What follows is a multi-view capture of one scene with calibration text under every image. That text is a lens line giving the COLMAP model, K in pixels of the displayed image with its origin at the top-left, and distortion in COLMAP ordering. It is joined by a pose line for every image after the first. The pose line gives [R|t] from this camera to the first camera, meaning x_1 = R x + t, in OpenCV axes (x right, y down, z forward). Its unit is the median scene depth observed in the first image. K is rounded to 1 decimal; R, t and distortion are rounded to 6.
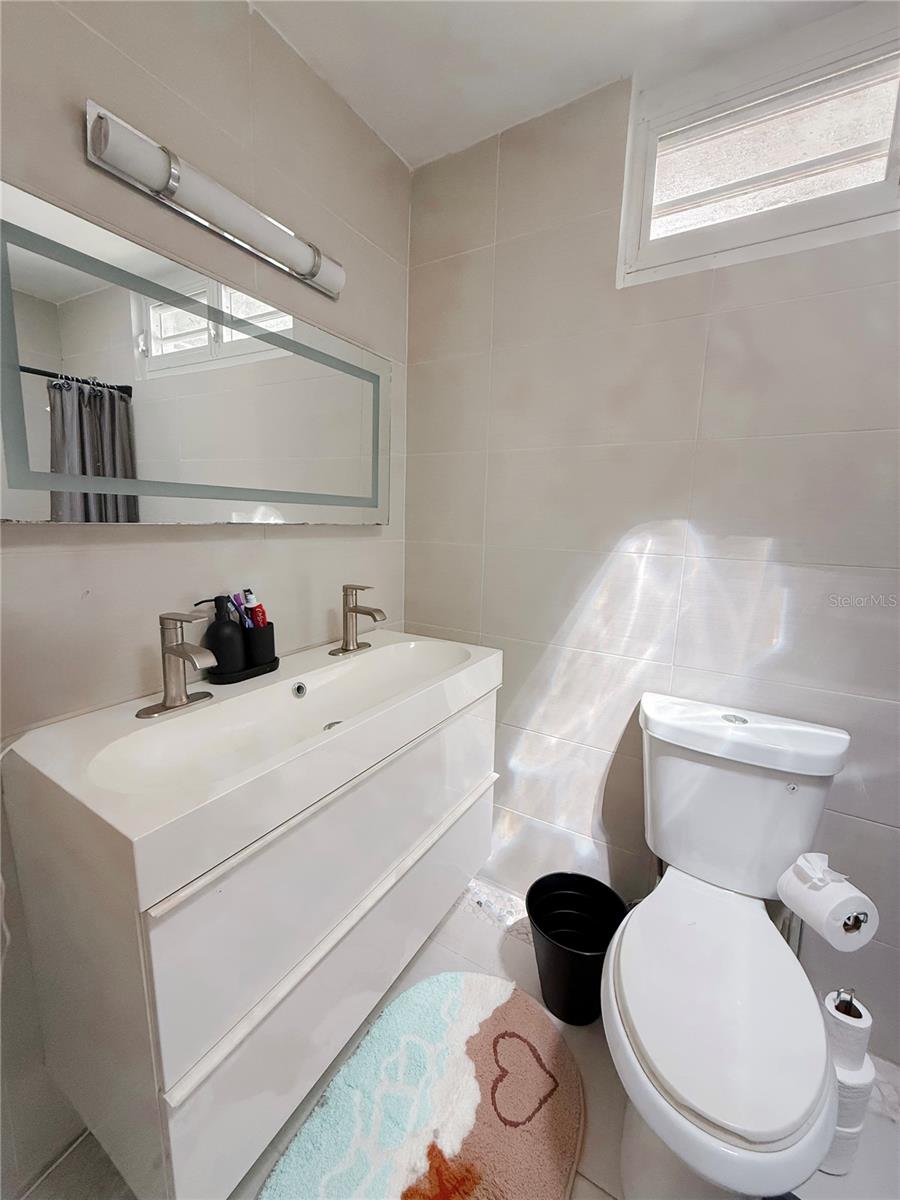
lens RADIAL K [[476.9, 0, 447.6], [0, 476.9, 597.0], [0, 0, 1]] dist [-0.000473, 0.000183]
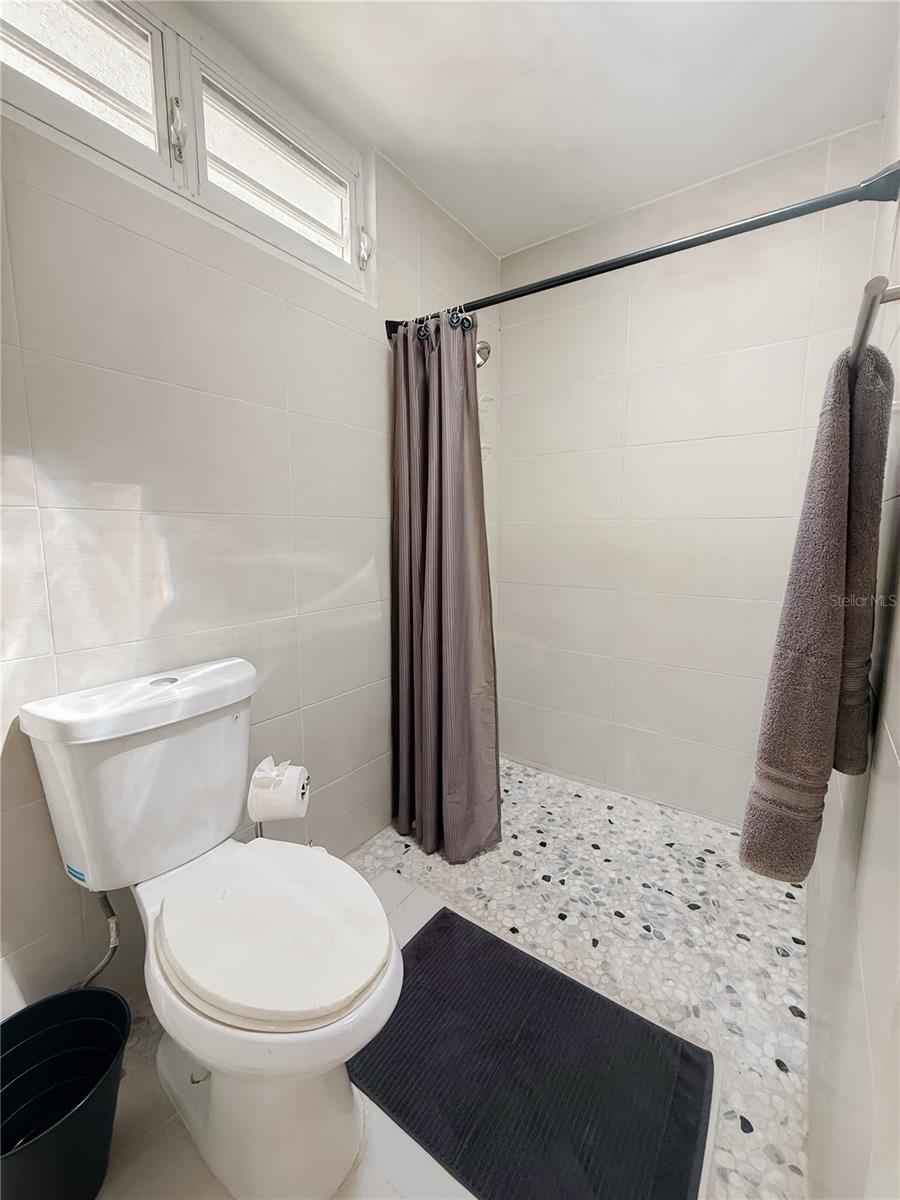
lens RADIAL K [[476.9, 0, 447.6], [0, 476.9, 597.0], [0, 0, 1]] dist [-0.000473, 0.000183]
pose [[0.088048, -0.163938, 0.982533, -0.230374], [0.154685, 0.976649, 0.149094, 0.044912], [-0.984033, 0.138855, 0.111351, 0.344279]]
